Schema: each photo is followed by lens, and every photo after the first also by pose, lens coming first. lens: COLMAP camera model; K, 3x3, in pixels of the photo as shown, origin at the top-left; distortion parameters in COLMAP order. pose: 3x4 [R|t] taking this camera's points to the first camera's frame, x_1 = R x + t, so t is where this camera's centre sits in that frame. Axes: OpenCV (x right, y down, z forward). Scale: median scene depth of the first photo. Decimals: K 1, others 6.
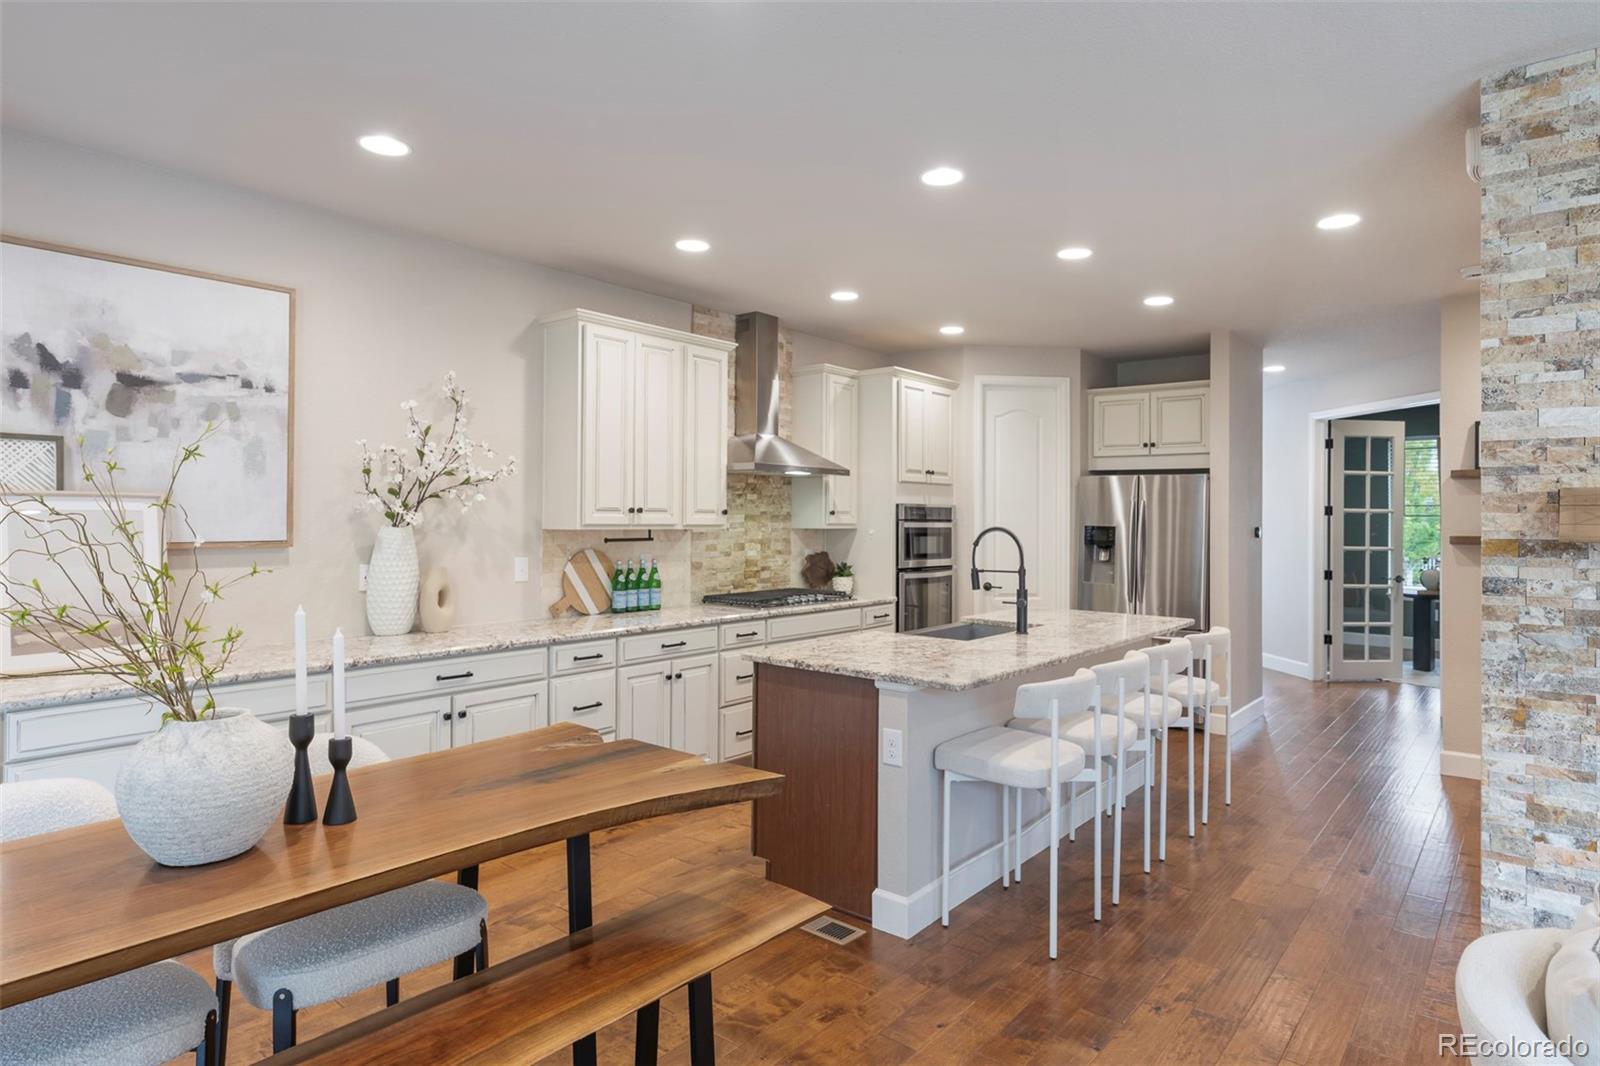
lens RADIAL K [[894.2, 0, 799.1], [0, 894.2, 517.3], [0, 0, 1]] dist [-0.000035, 0.000159]
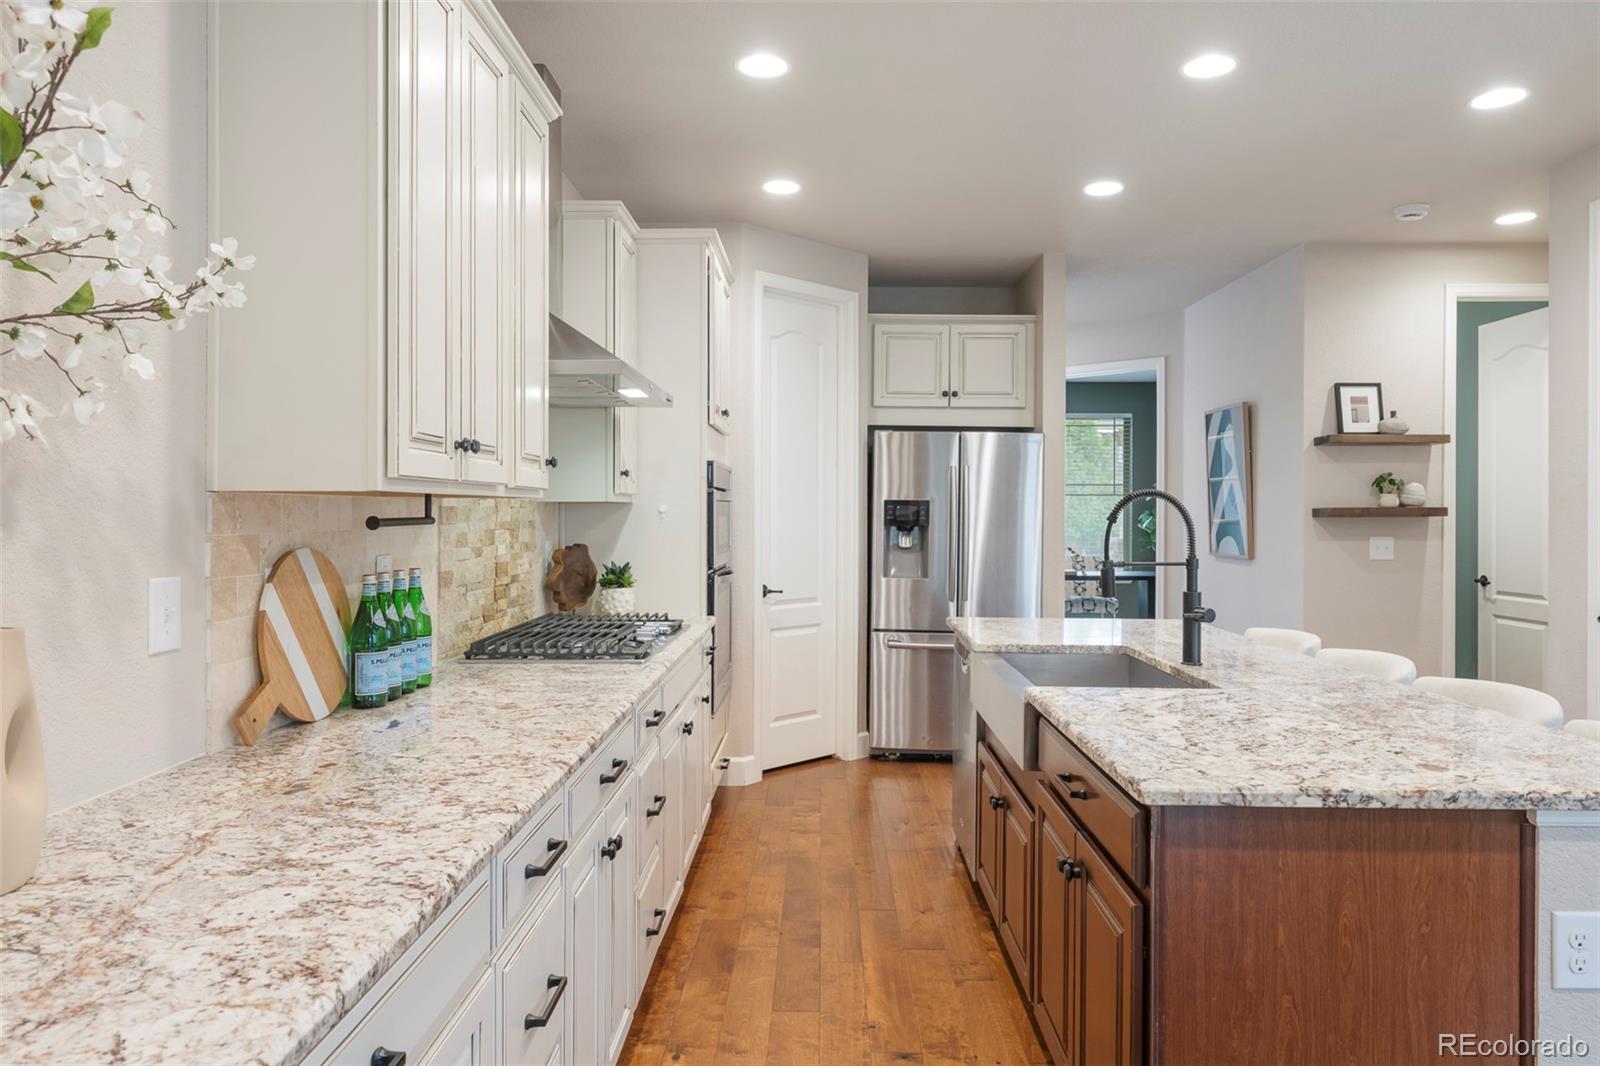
lens RADIAL K [[1027.7, 0, 804.7], [0, 1027.7, 512.9], [0, 0, 1]] dist [0.003962, 0.001442]
pose [[0.780937, -0.005337, 0.624586, -0.382225], [0.000286, 0.999966, 0.008188, 0.019956], [-0.624609, -0.006216, 0.780913, 0.597752]]
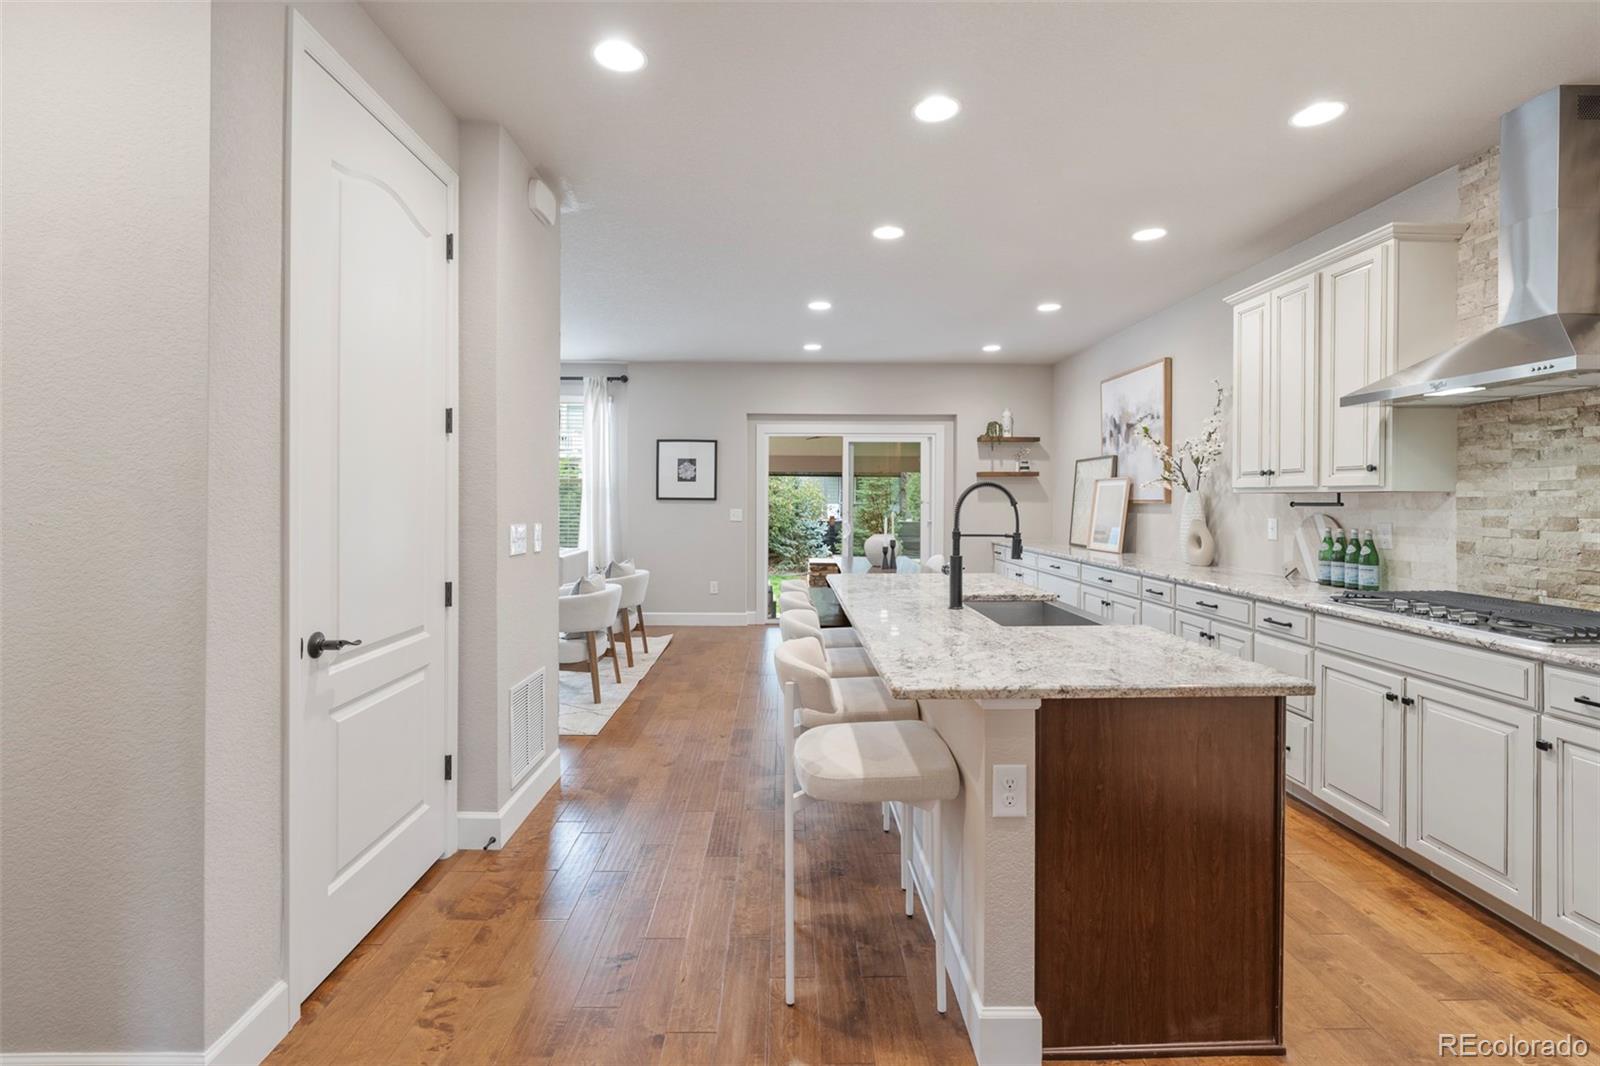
lens RADIAL K [[730.6, 0, 803.8], [0, 730.6, 499.8], [0, 0, 1]] dist [0.000860, 0.000255]
pose [[-0.744989, -0.007760, -0.667032, 0.787877], [-0.006631, 0.999969, -0.004227, 0.030751], [0.667044, 0.001274, -0.745017, 1.368619]]
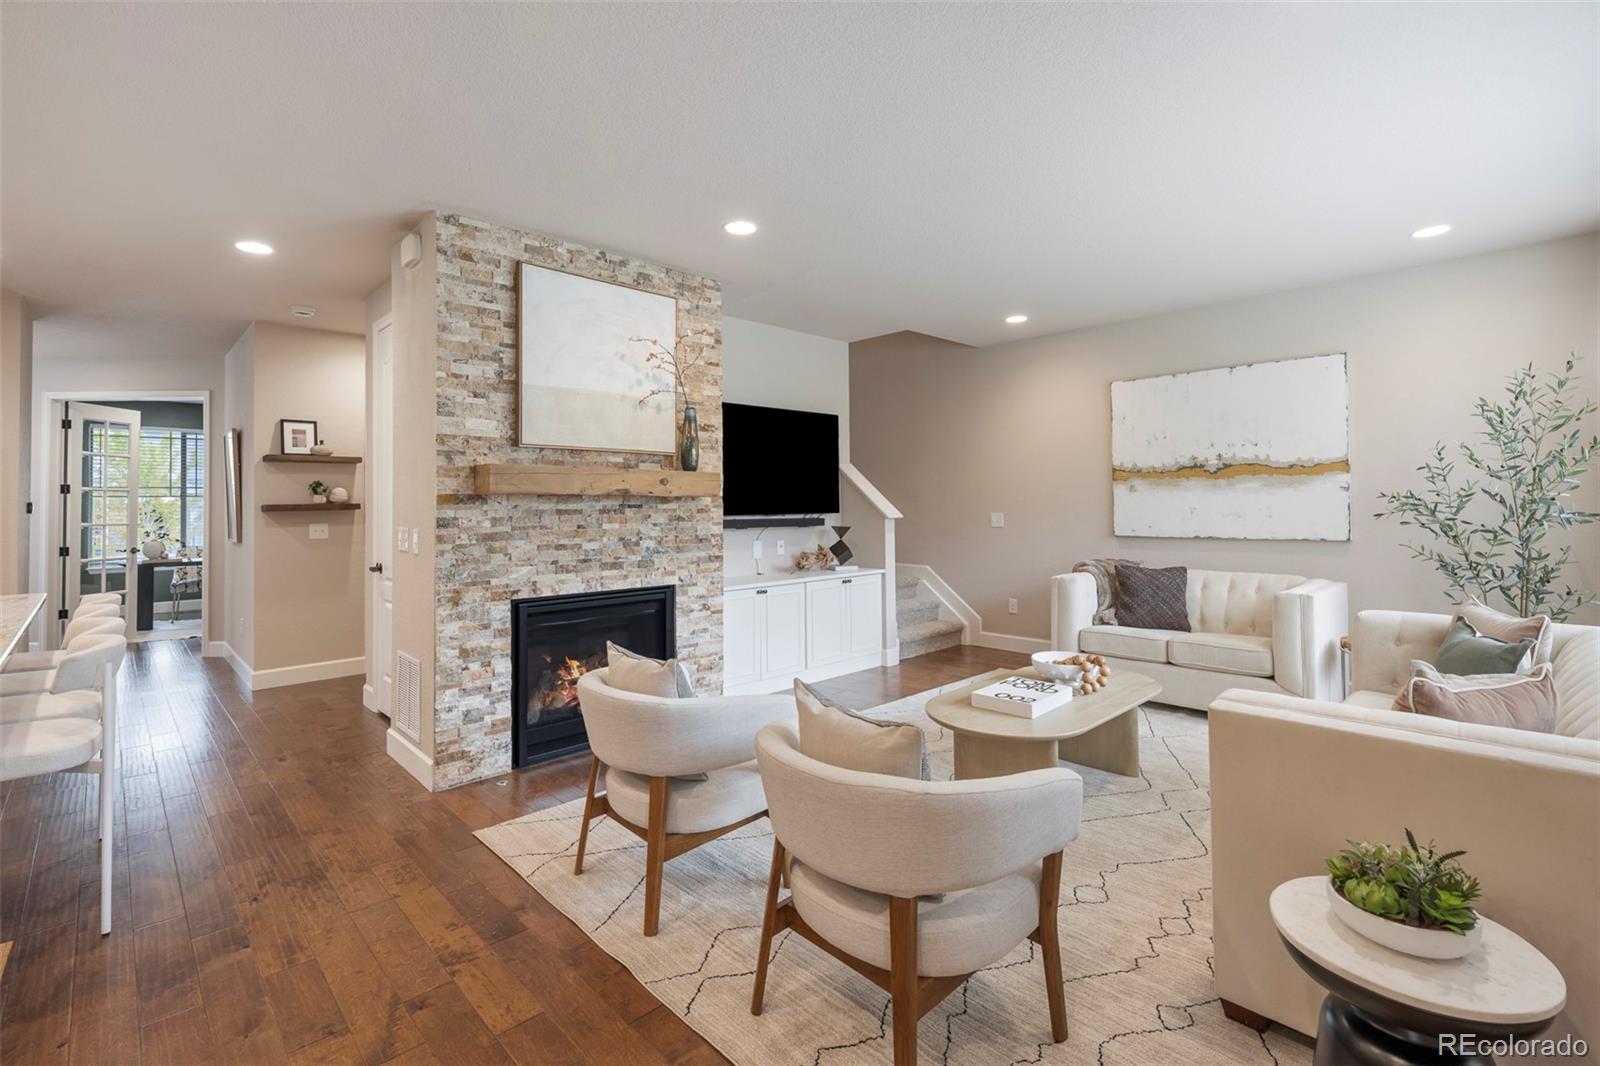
lens RADIAL K [[730.6, 0, 803.8], [0, 730.6, 499.8], [0, 0, 1]] dist [0.000860, 0.000255]
pose [[0.110118, -0.000267, 0.993918, -0.284823], [0.008695, 0.999962, -0.000695, 0.024543], [-0.993880, 0.008718, 0.110116, 0.114561]]
